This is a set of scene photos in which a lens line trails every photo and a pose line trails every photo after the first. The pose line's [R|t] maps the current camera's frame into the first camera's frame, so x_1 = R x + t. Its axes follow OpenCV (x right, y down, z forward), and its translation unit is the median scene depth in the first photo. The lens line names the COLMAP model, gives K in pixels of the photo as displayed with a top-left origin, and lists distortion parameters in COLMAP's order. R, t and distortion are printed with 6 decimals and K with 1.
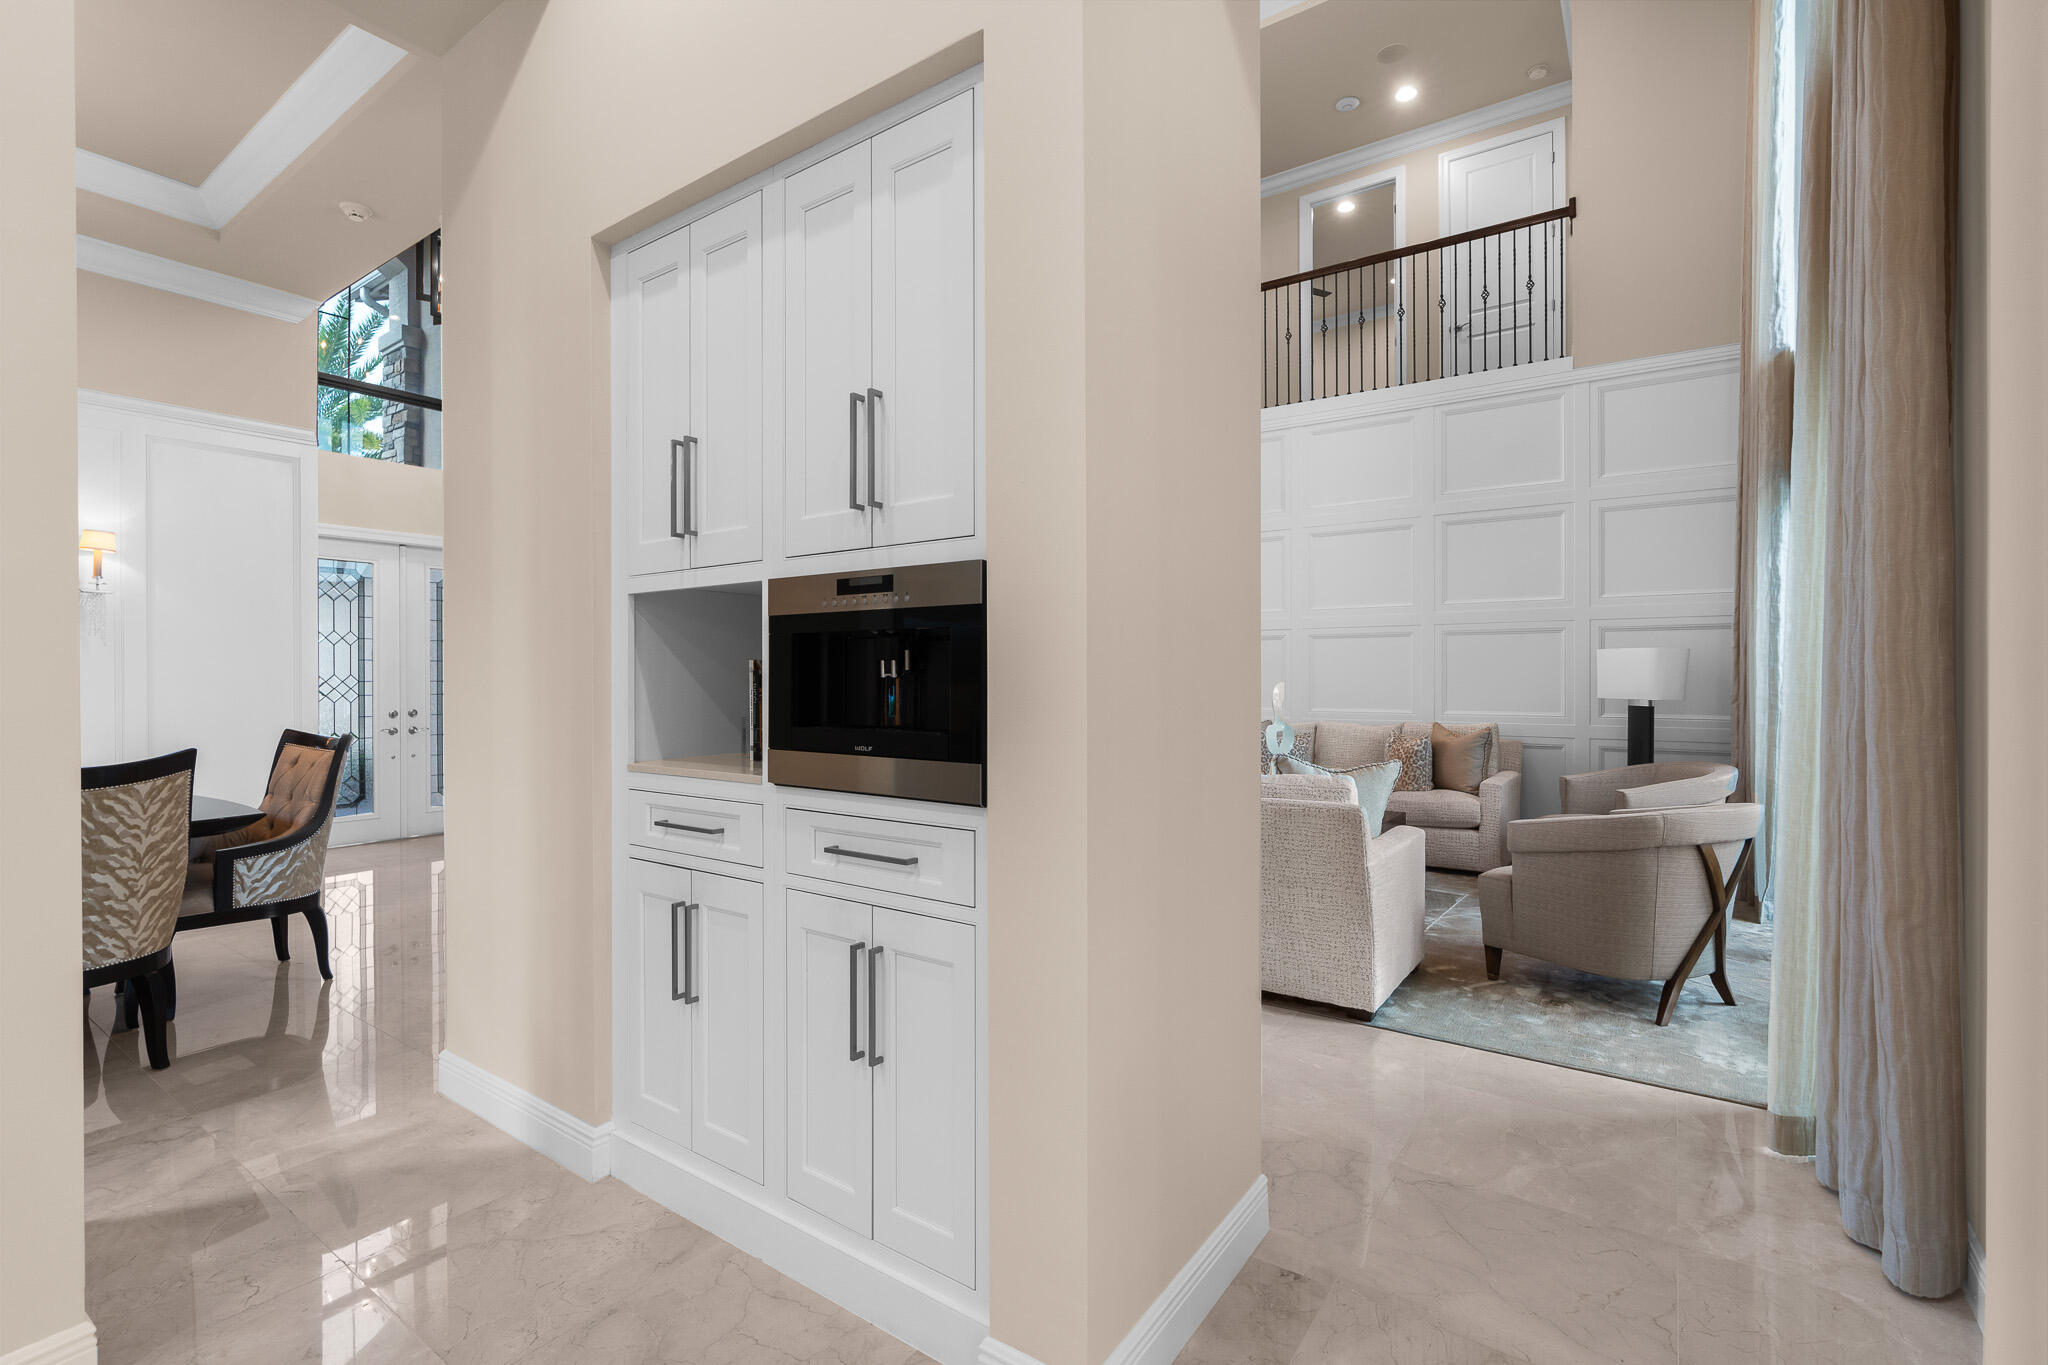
lens RADIAL K [[921.9, 0, 1020.2], [0, 921.9, 679.1], [0, 0, 1]] dist [-0.010832, 0.004458]
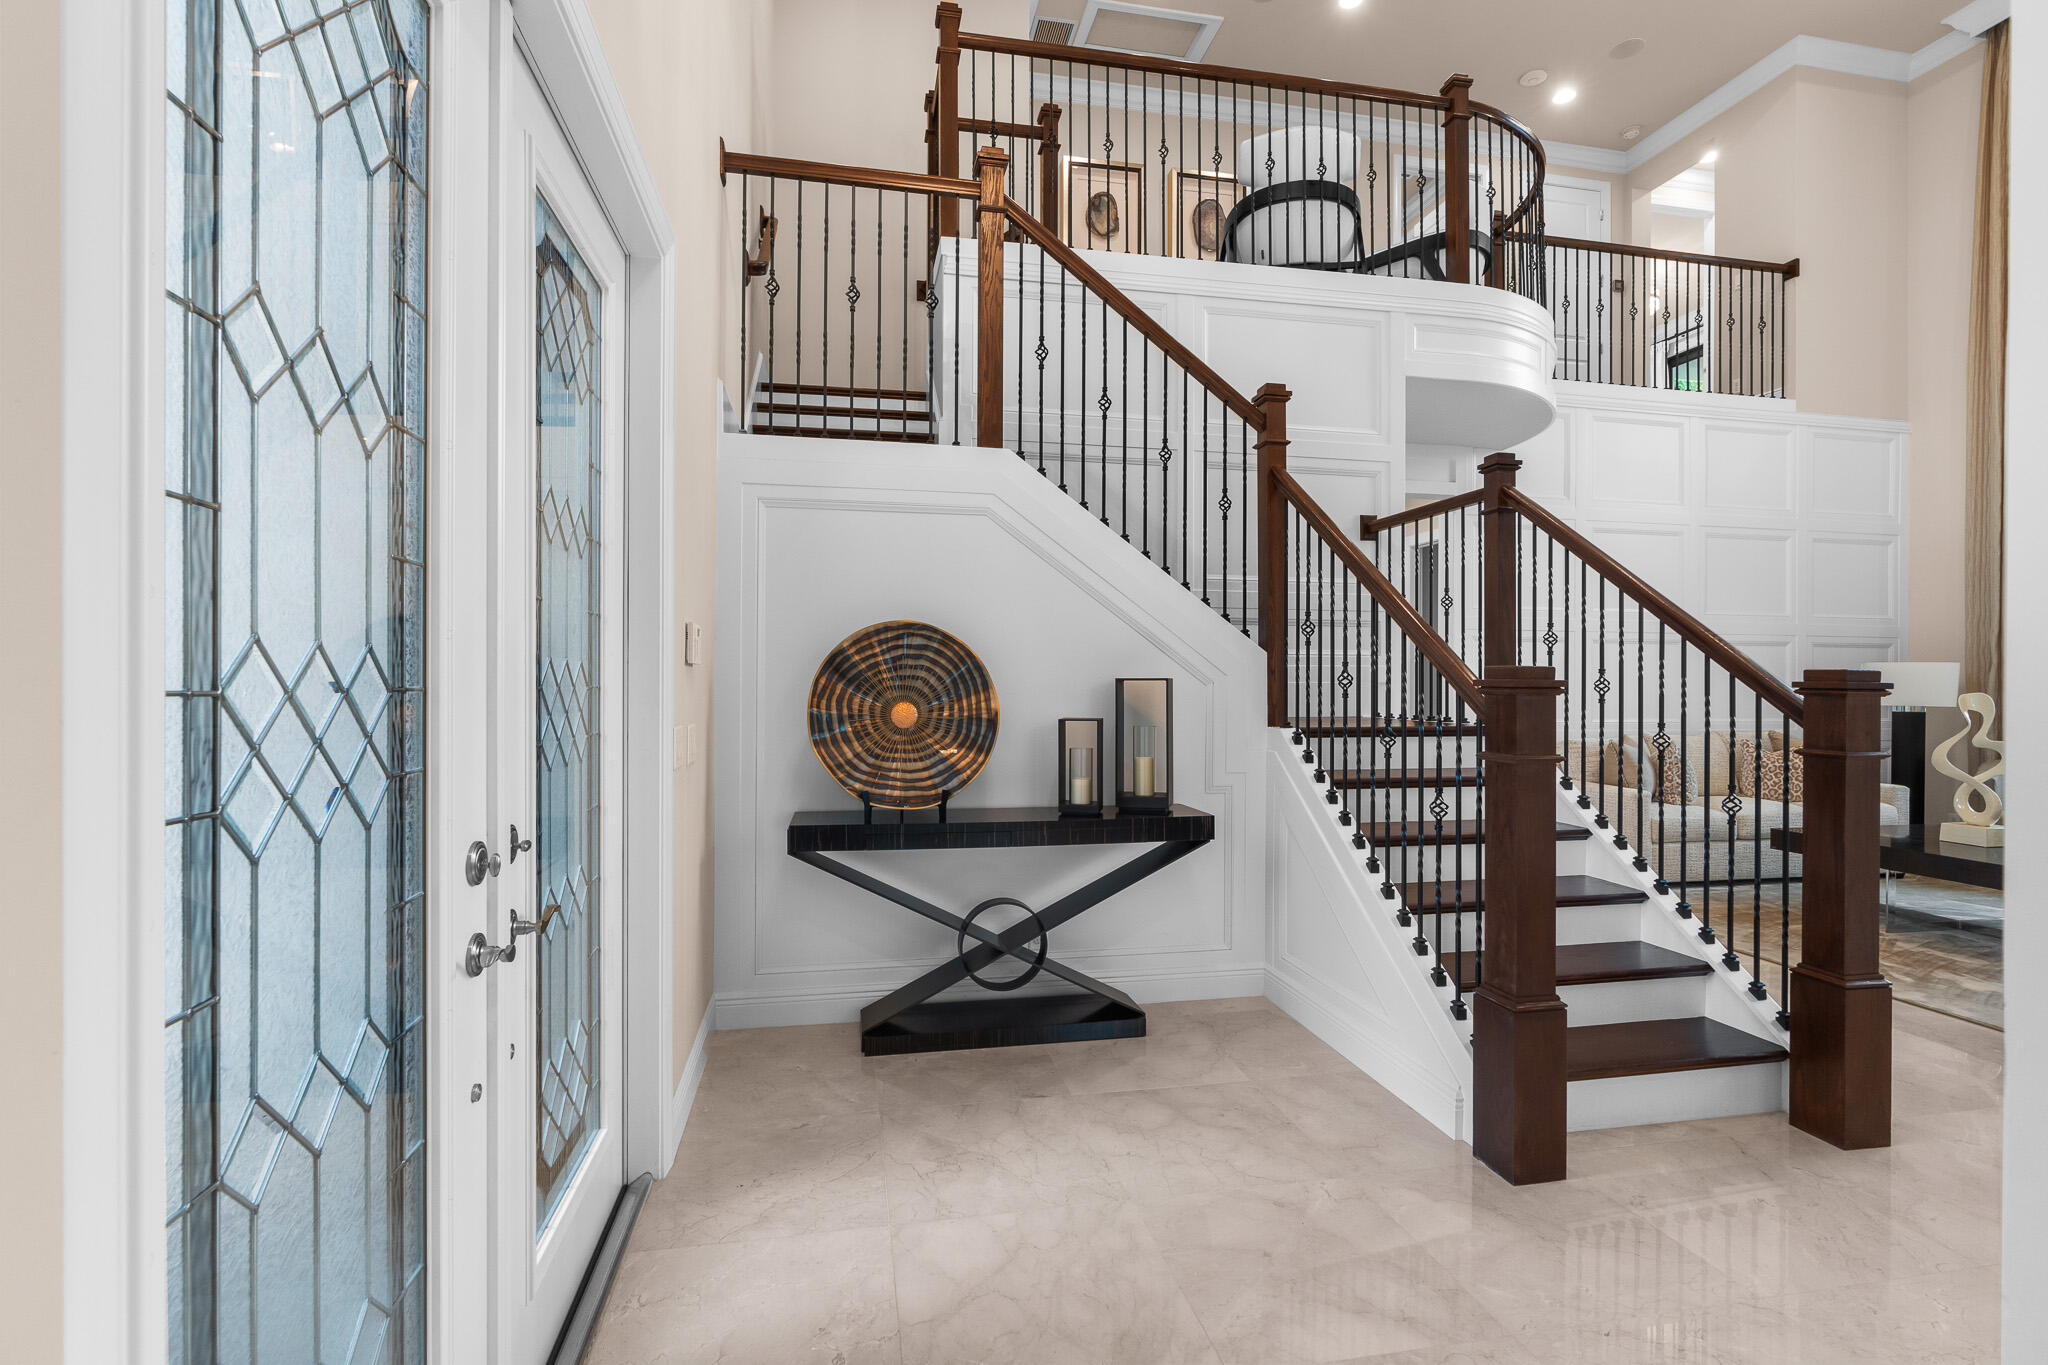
lens RADIAL K [[924.2, 0, 1020.5], [0, 924.2, 681.3], [0, 0, 1]] dist [-0.010117, 0.004738]
pose [[0.688410, 0.005892, 0.725298, -1.157429], [-0.004702, 0.999982, -0.003661, 0.000332], [-0.725306, -0.000891, 0.688426, 1.230246]]
